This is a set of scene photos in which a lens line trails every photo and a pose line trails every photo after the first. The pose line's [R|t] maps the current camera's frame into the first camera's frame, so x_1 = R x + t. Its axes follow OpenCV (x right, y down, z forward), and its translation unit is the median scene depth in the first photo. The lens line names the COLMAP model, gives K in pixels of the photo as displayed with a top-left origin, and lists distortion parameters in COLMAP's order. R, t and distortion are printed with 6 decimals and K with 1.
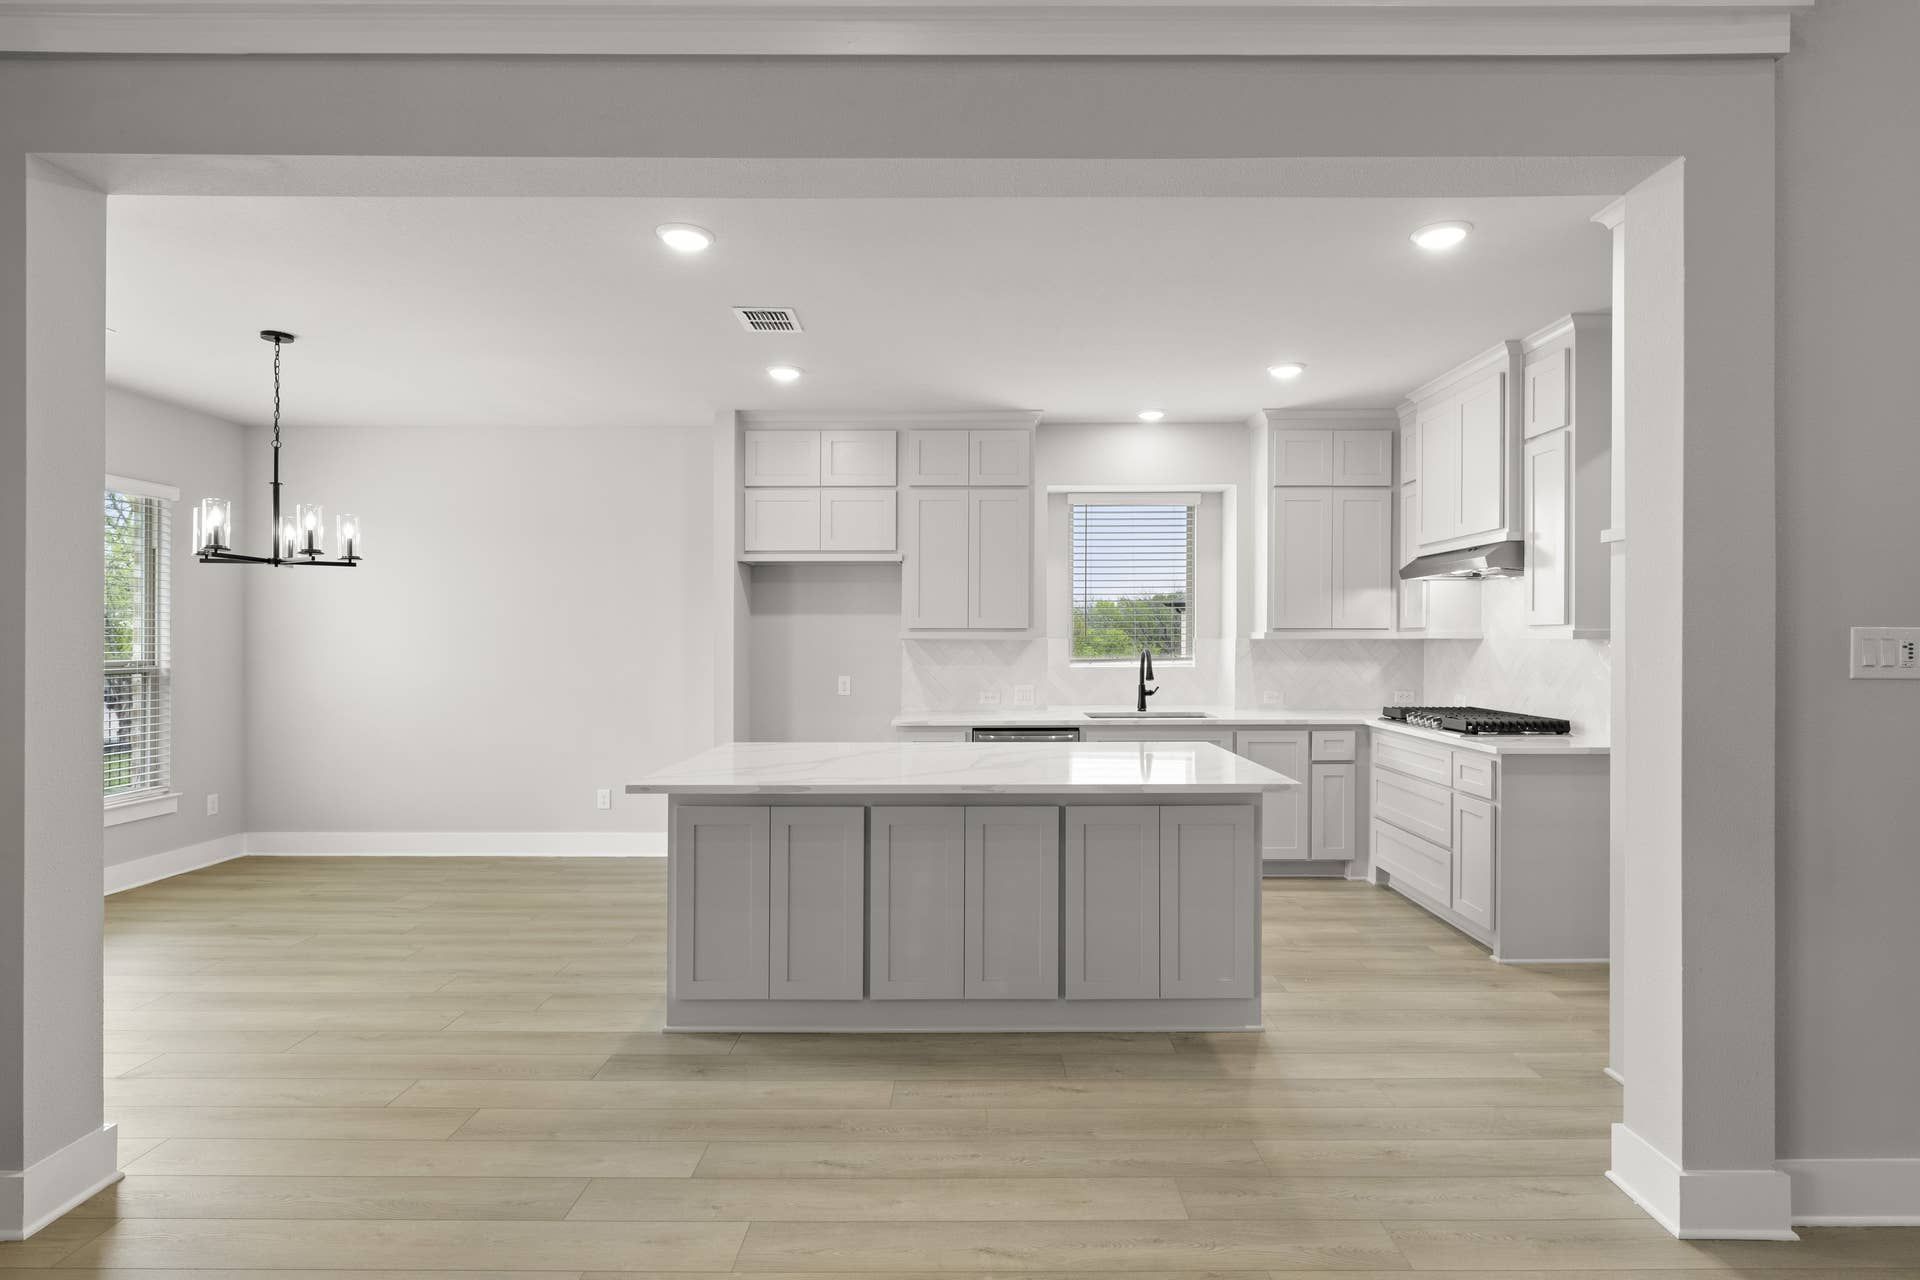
lens RADIAL K [[883.6, 0, 950.9], [0, 883.6, 634.8], [0, 0, 1]] dist [-0.000690, -0.000118]
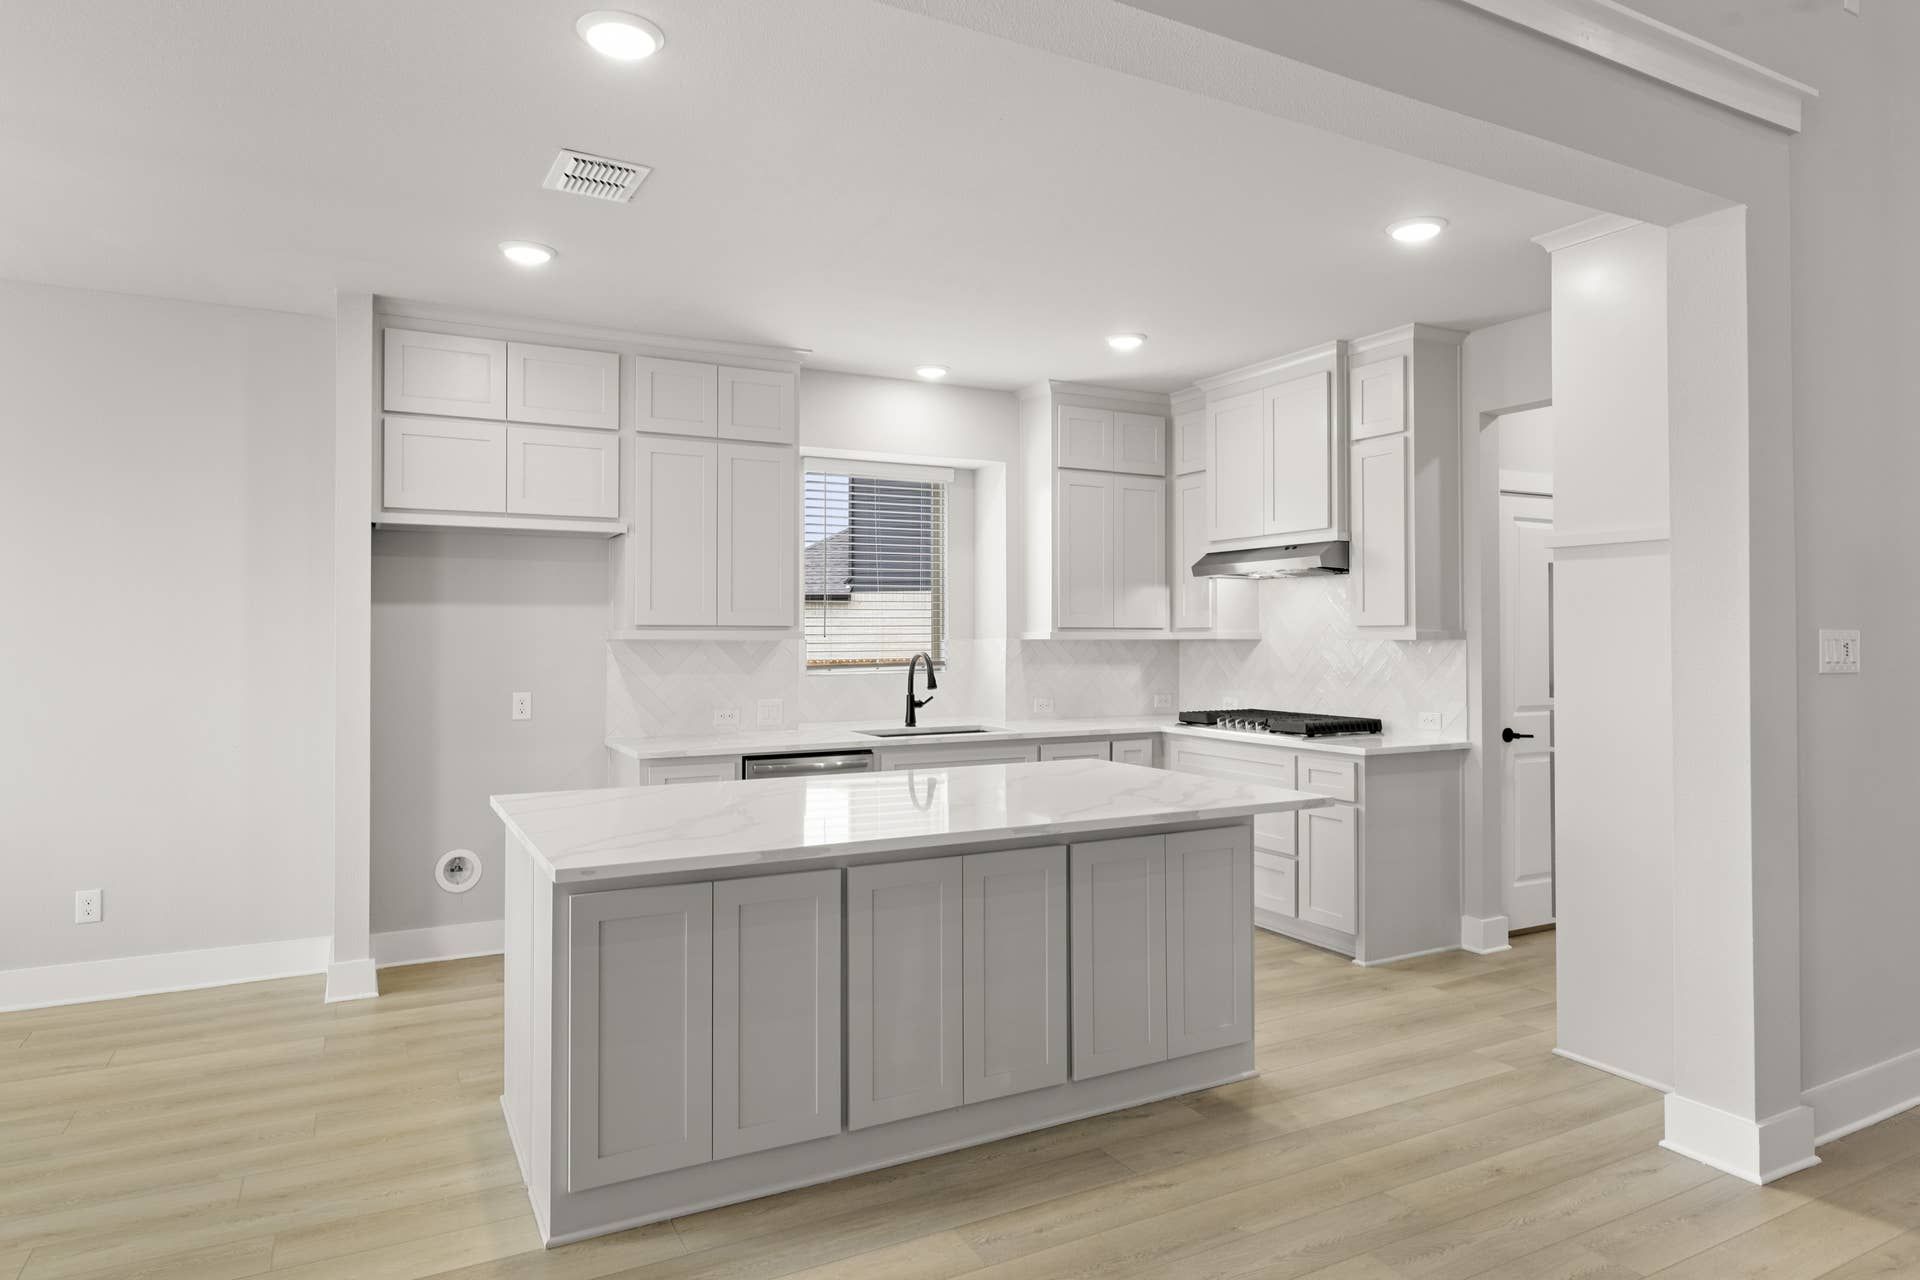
lens RADIAL K [[1086.0, 0, 879.4], [0, 1086.0, 627.1], [0, 0, 1]] dist [-0.000655, -0.000192]
pose [[0.890661, 0.005129, 0.454638, -0.372984], [-0.002100, 0.999972, -0.007166, 0.000371], [-0.454662, 0.005428, 0.890647, 0.141370]]
